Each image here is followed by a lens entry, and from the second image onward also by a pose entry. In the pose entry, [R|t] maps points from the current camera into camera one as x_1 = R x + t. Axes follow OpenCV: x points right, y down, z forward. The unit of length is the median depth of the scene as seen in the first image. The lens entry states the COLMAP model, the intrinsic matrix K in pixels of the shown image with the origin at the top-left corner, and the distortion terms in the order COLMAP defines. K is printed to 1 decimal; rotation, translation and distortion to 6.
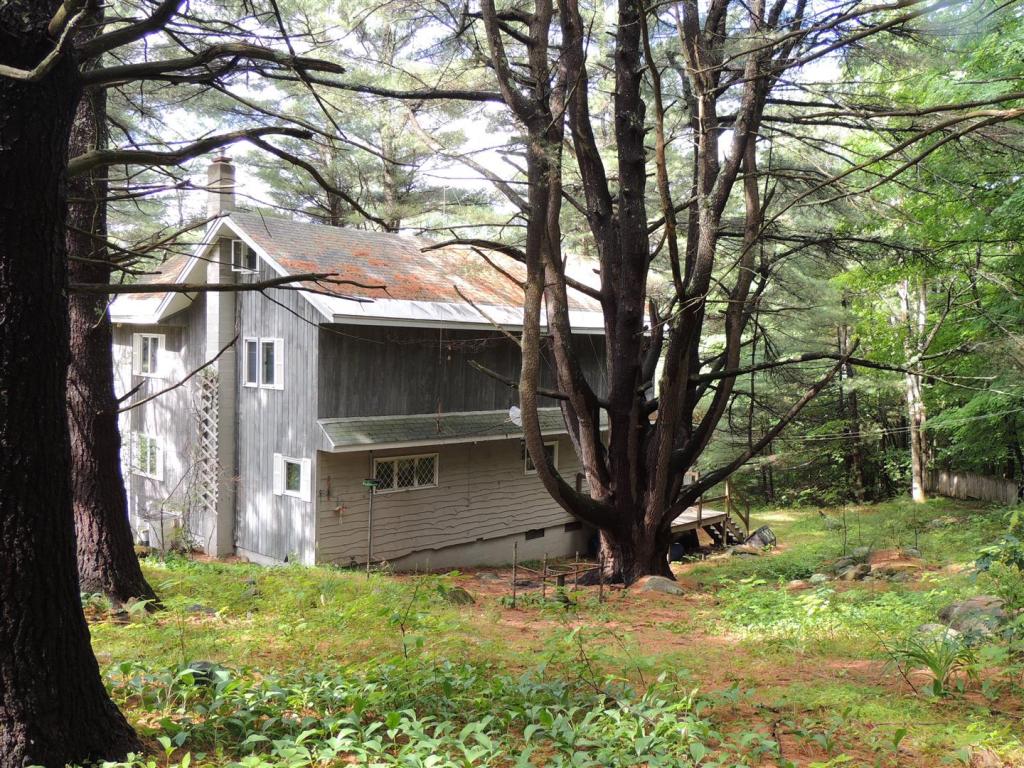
lens RADIAL K [[985.5, 0, 512.6], [0, 985.5, 385.0], [0, 0, 1]] dist [0.011879, 0.000000]
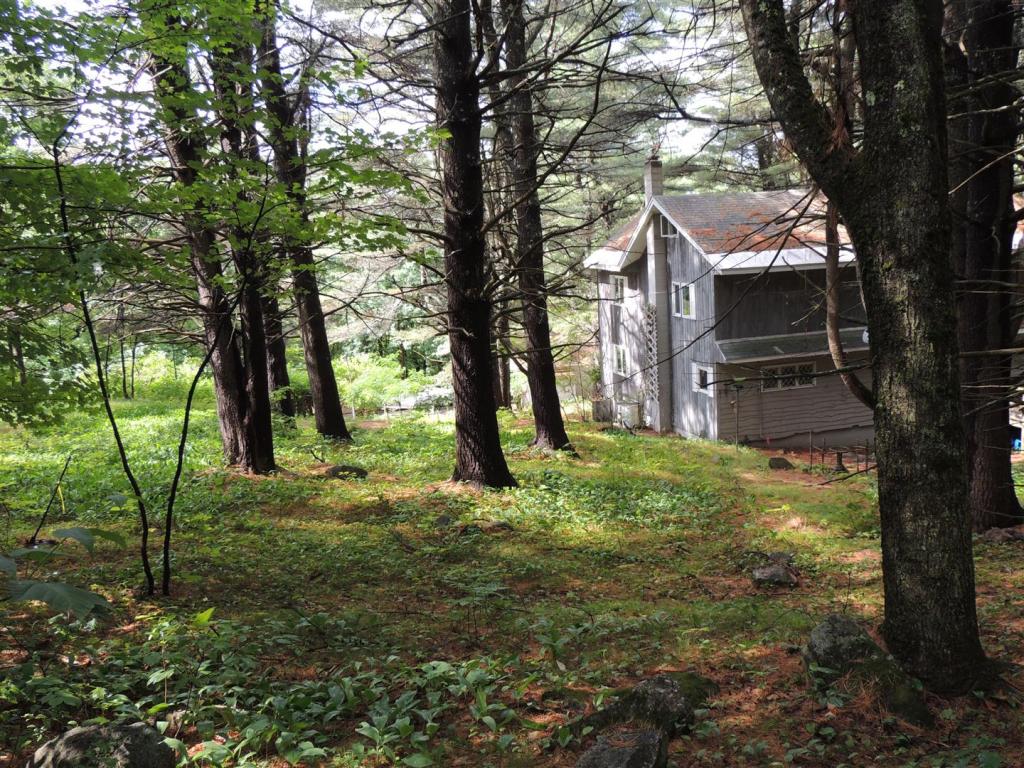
lens RADIAL K [[985.5, 0, 512.0], [0, 985.5, 383.7], [0, 0, 1]] dist [0.011879, 0.000000]
pose [[0.865058, 0.010013, -0.501571, 0.248113], [0.050578, 0.992966, 0.107053, -0.066927], [0.499115, -0.117975, 0.858467, -0.366459]]
